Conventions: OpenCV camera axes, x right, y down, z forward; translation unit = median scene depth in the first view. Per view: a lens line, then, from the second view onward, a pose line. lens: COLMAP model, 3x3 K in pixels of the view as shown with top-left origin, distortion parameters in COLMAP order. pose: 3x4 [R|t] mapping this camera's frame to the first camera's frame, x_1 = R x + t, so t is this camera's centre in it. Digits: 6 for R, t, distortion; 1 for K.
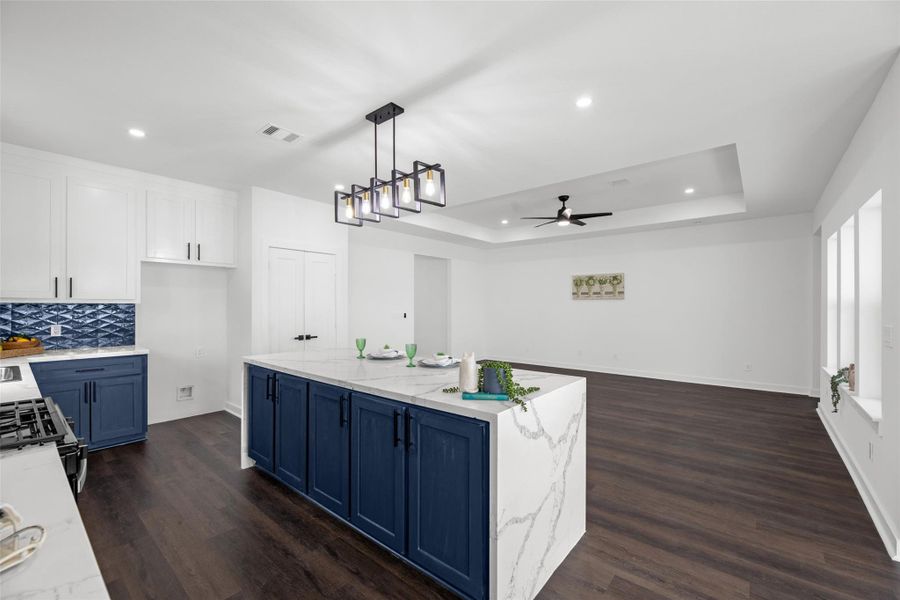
lens RADIAL K [[367.8, 0, 445.9], [0, 367.8, 305.7], [0, 0, 1]] dist [0.004732, 0.000295]
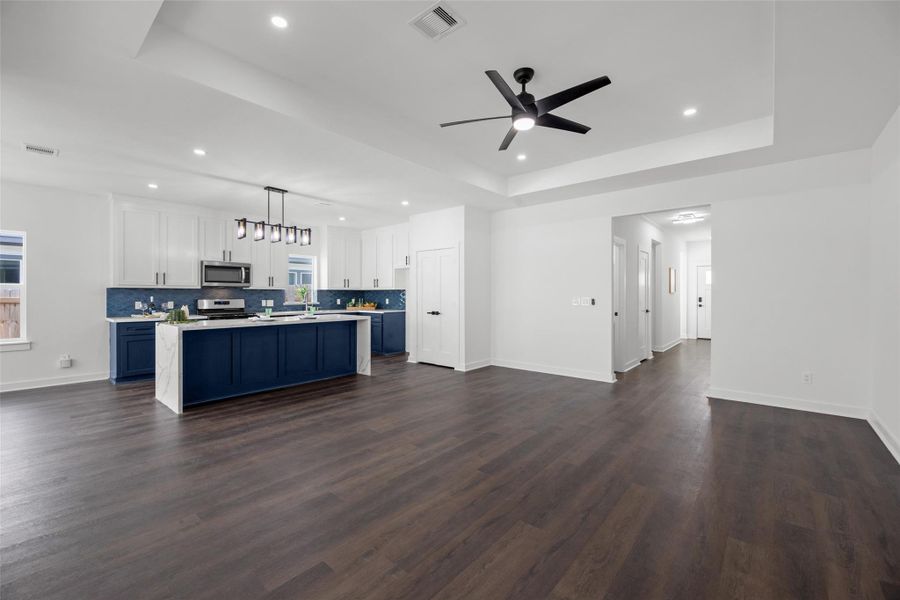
lens RADIAL K [[367.8, 0, 453.3], [0, 367.8, 297.0], [0, 0, 1]] dist [0.004732, 0.000295]
pose [[-0.010146, 0.003294, -0.999943, 1.200864], [-0.001618, 0.999993, 0.003310, 0.026247], [0.999947, 0.001652, -0.010140, 1.308649]]
